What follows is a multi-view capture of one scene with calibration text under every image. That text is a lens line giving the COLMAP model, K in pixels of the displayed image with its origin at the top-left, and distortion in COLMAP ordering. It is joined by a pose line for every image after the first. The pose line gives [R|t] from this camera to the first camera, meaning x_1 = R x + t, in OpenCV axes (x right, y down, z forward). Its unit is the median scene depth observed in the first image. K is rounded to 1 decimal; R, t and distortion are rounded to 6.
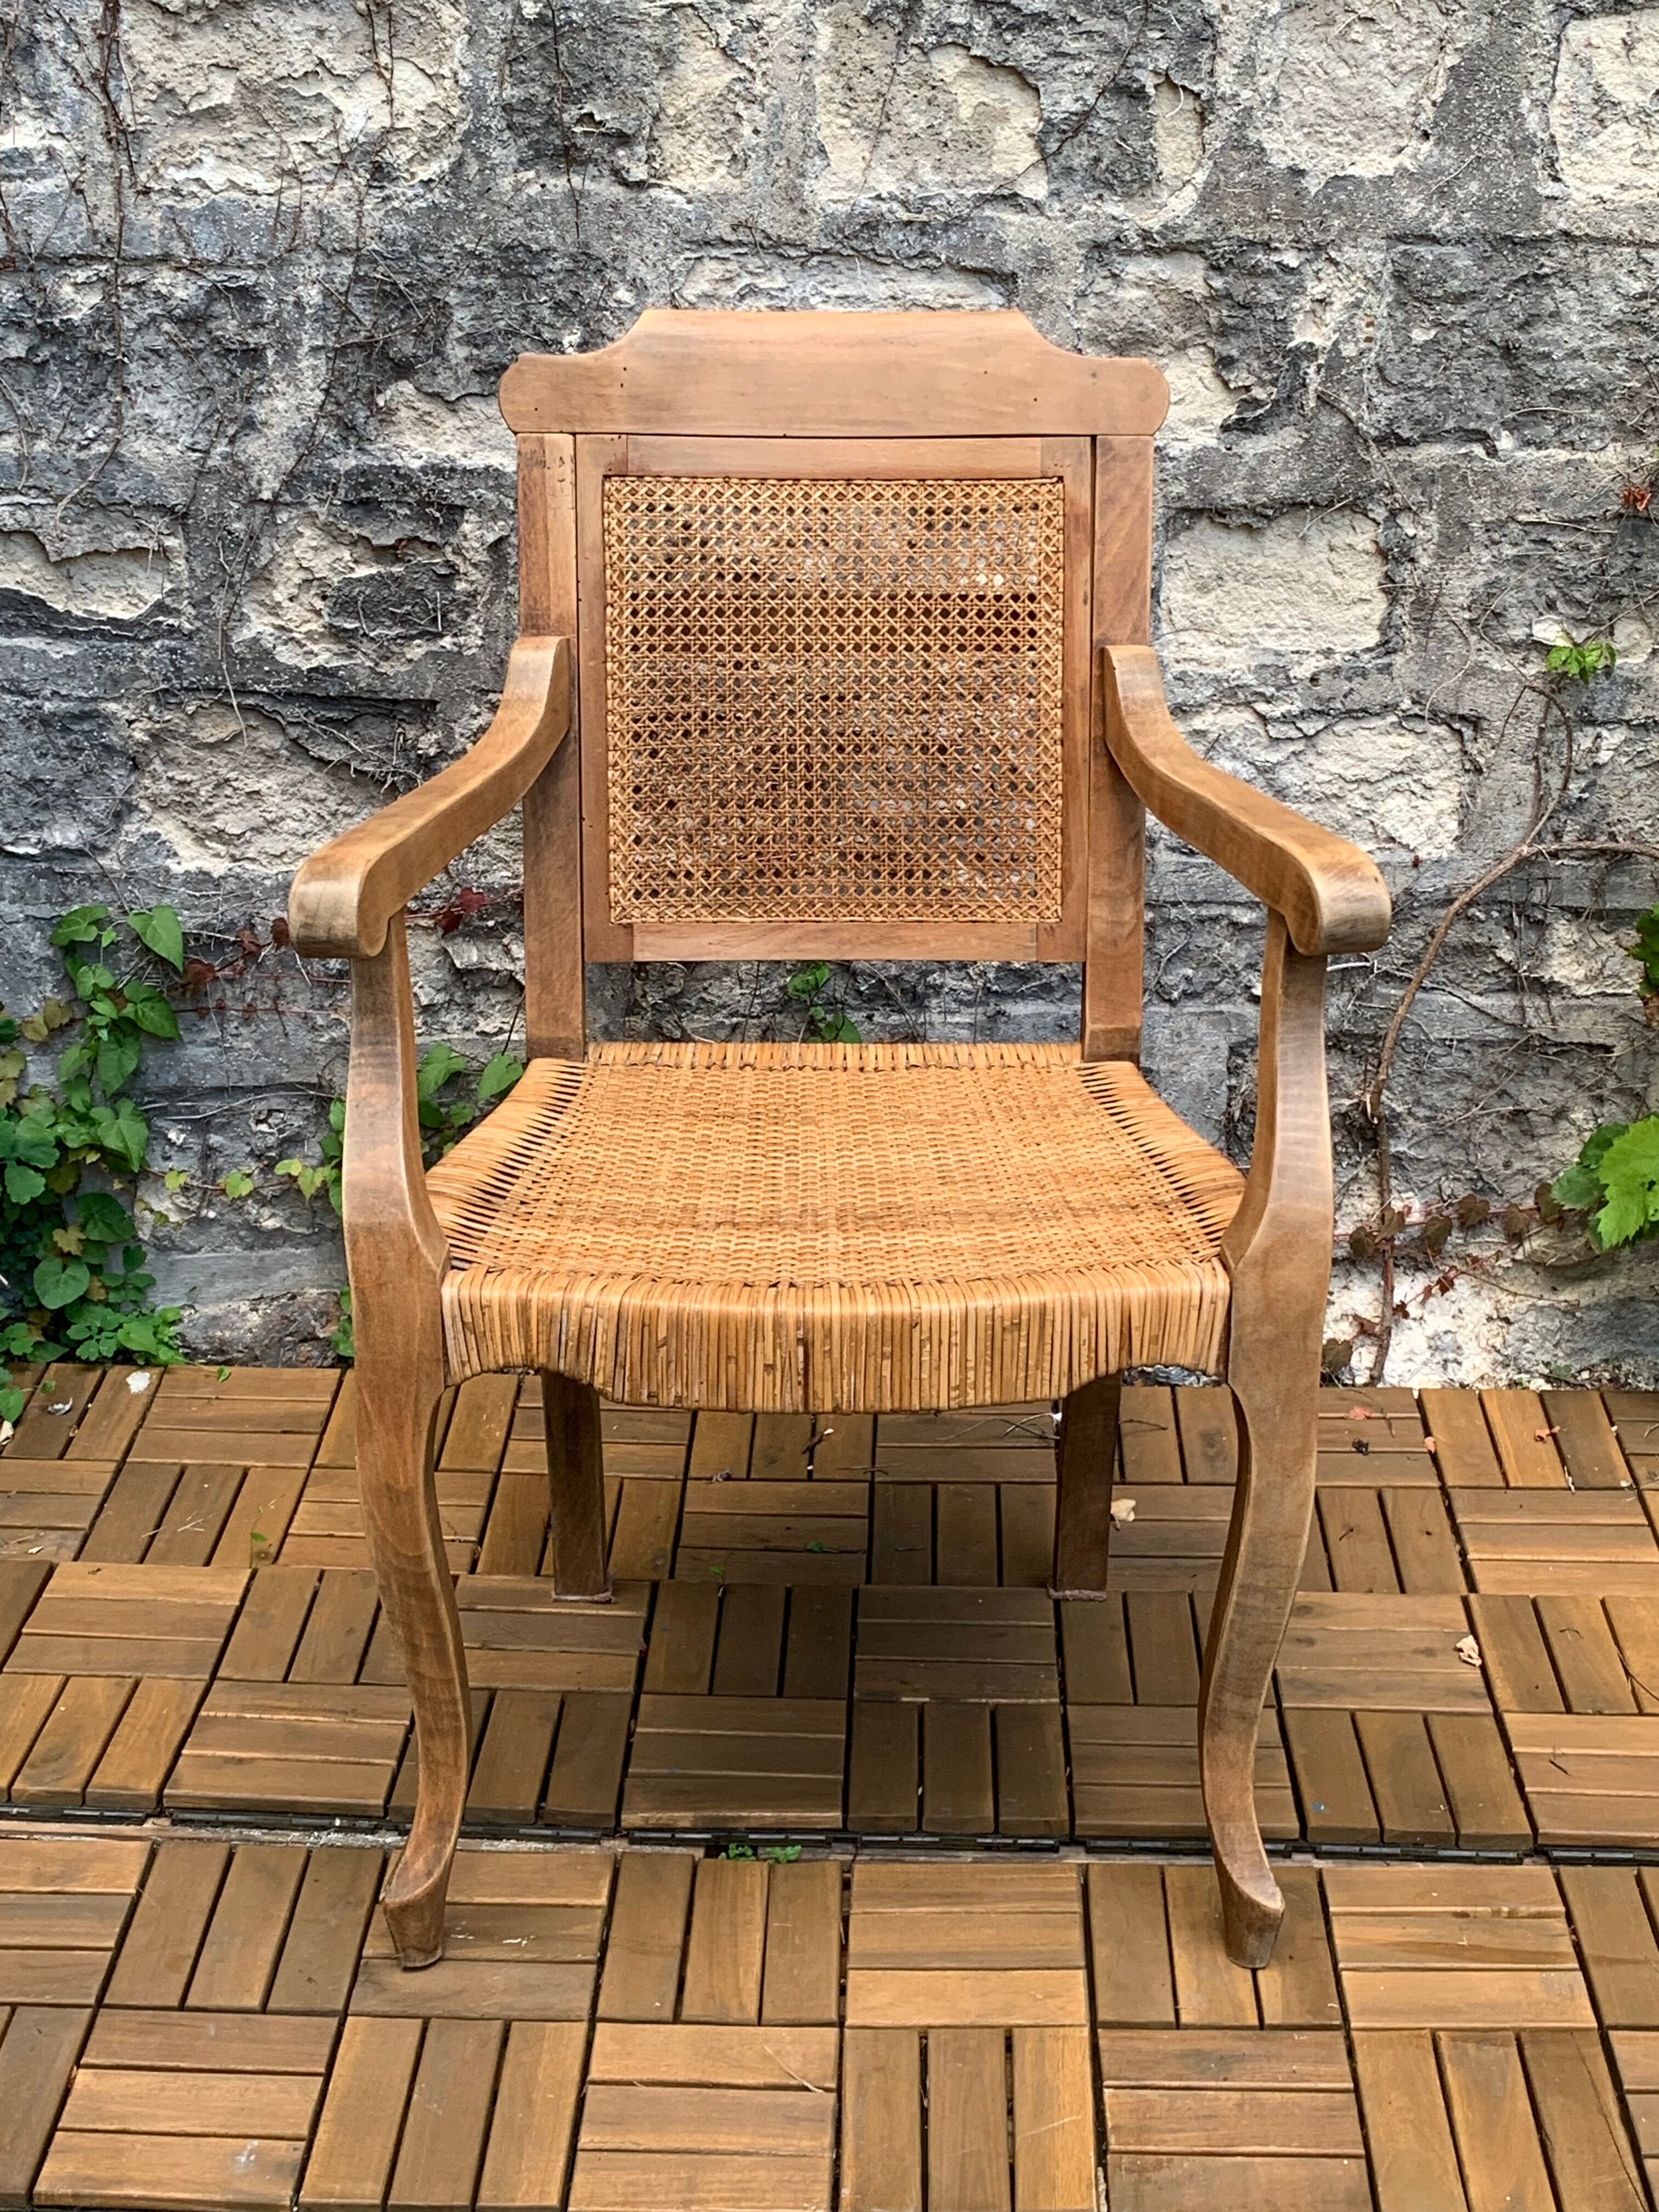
lens RADIAL K [[3042.8, 0, 818.1], [0, 3042.8, 1078.8], [0, 0, 1]] dist [0.190365, -0.709732]
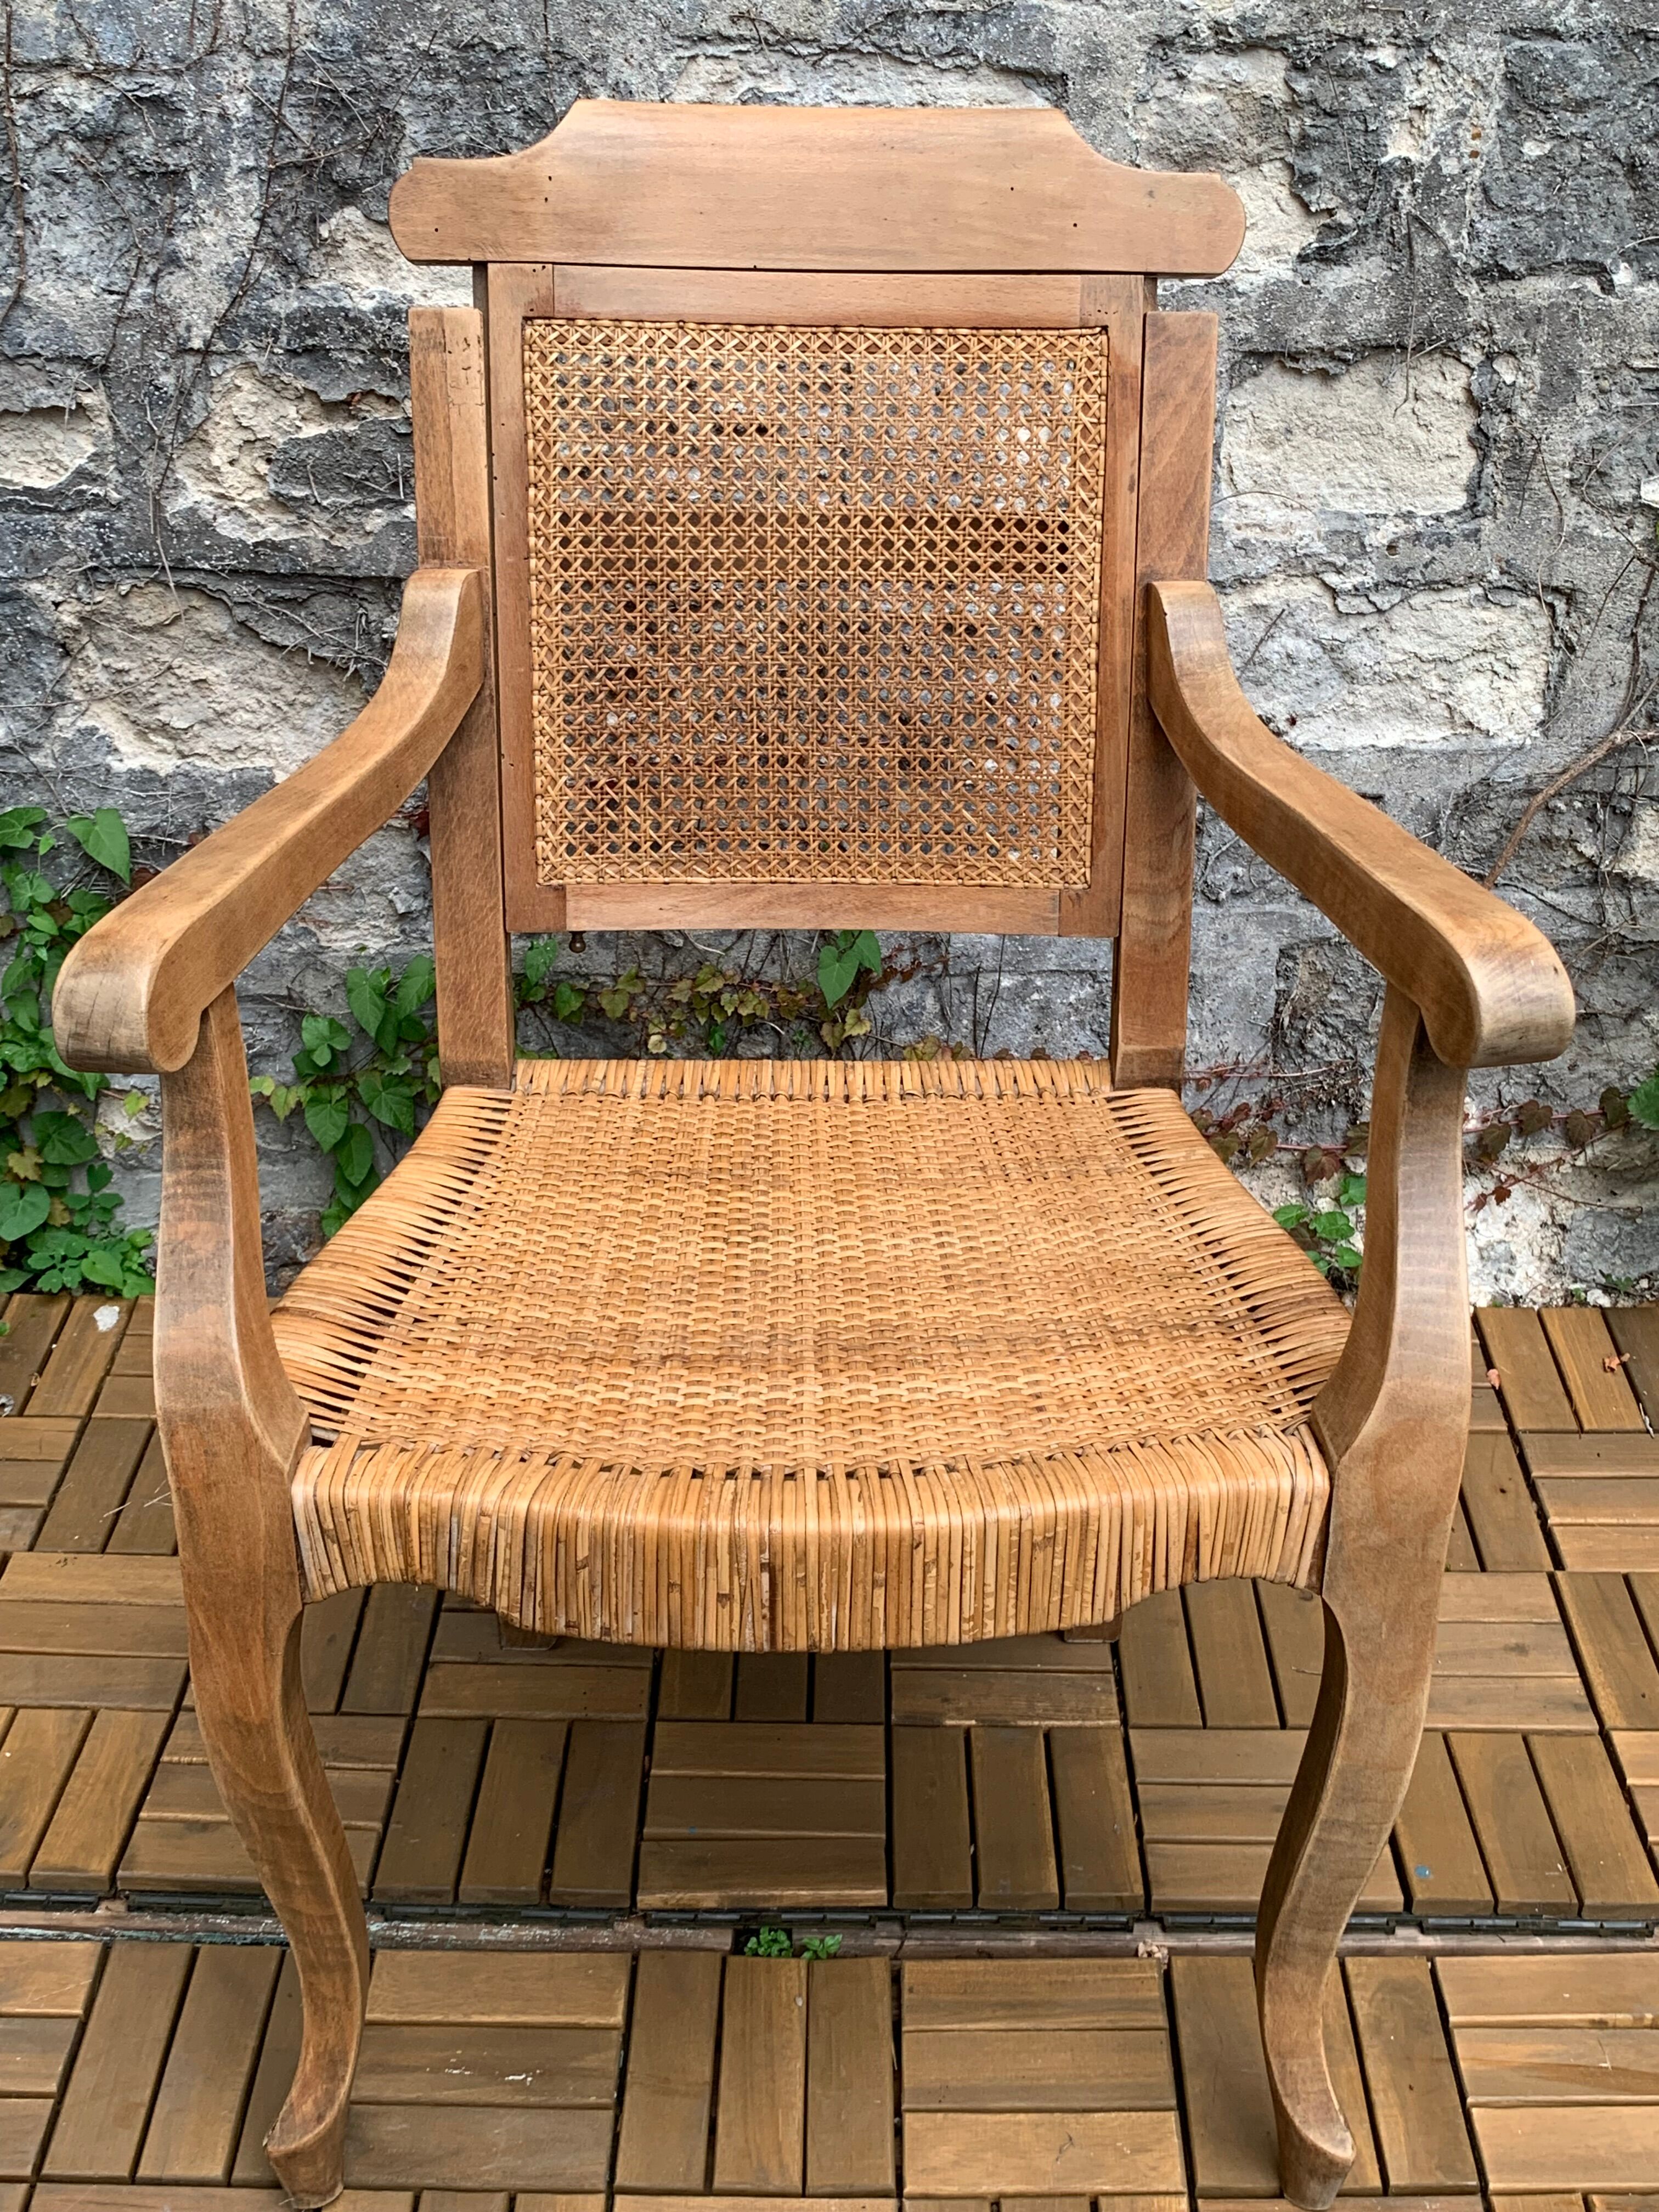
lens RADIAL K [[2516.6, 0, 826.9], [0, 2516.6, 1082.8], [0, 0, 1]] dist [0.086986, -0.269194]
pose [[0.999758, -0.011509, 0.018762, -0.018071], [0.009141, 0.992517, 0.121766, -0.070469], [-0.020023, -0.121565, 0.992381, 0.269345]]
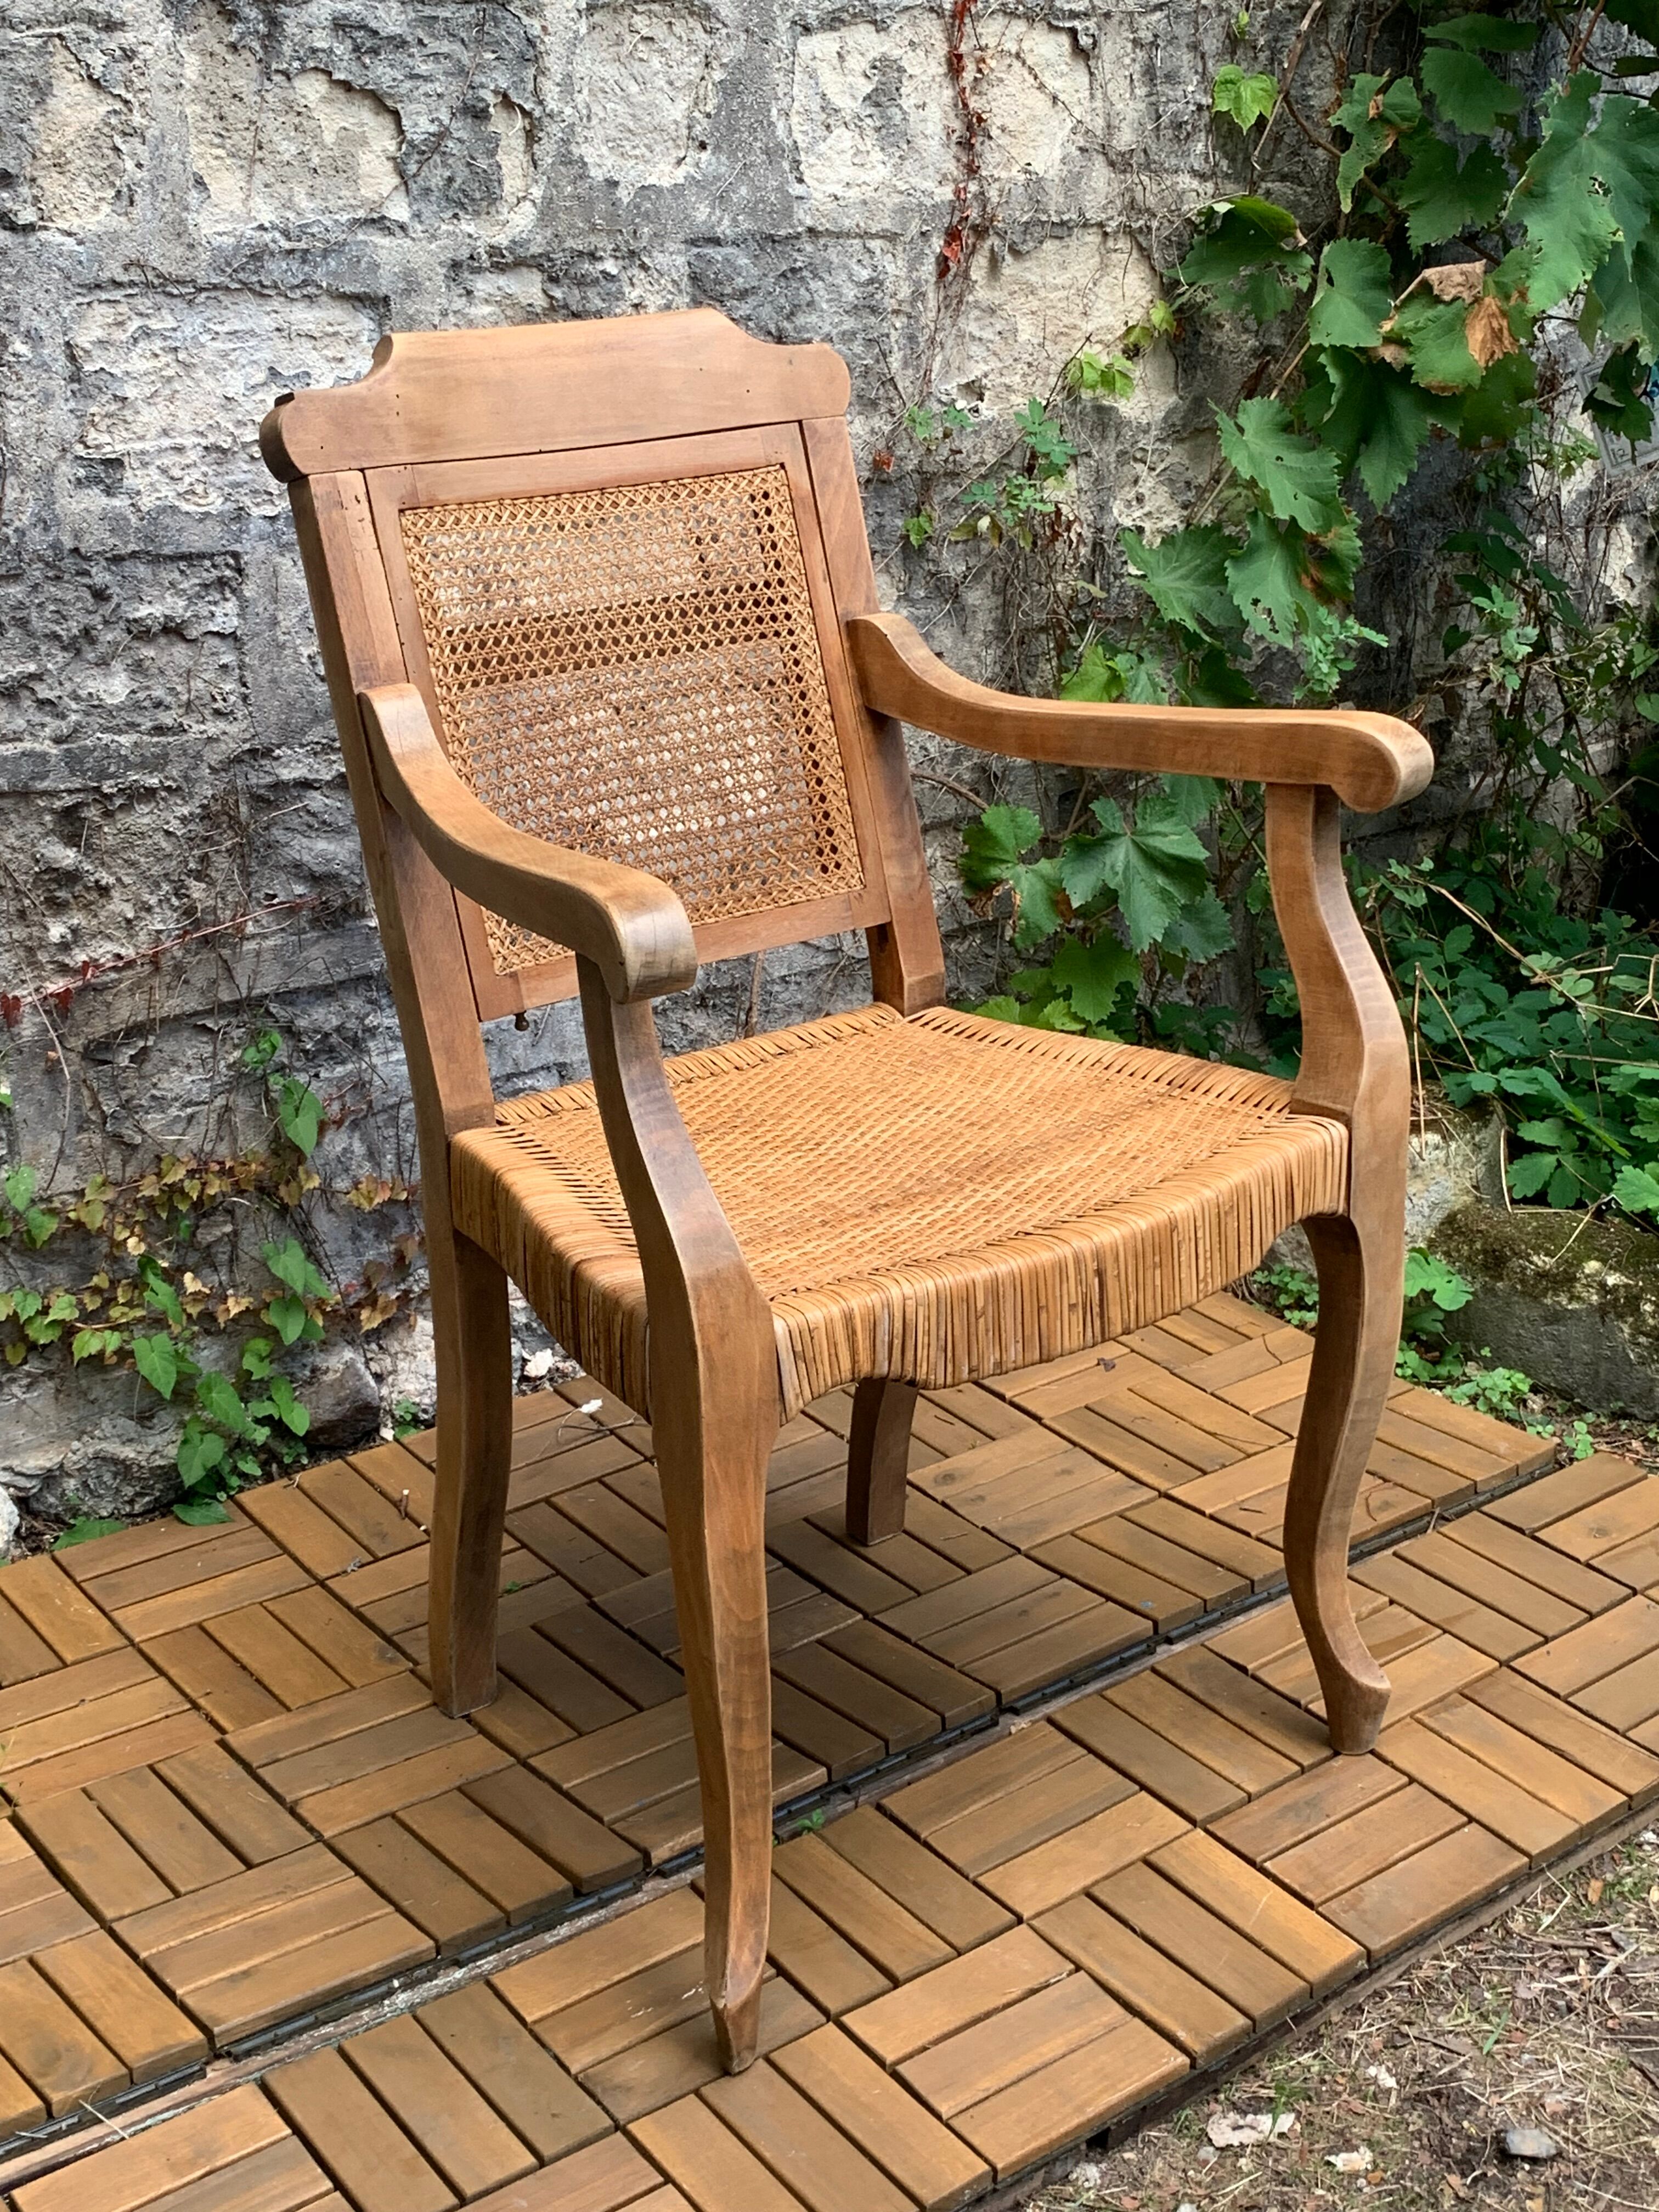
lens RADIAL K [[2887.6, 0, 819.3], [0, 2887.6, 1104.3], [0, 0, 1]] dist [0.134098, -0.438598]
pose [[0.768023, -0.231377, 0.597164, -0.455243], [0.251423, 0.966526, 0.051130, -0.019832], [-0.589005, 0.110872, 0.800488, 0.182294]]
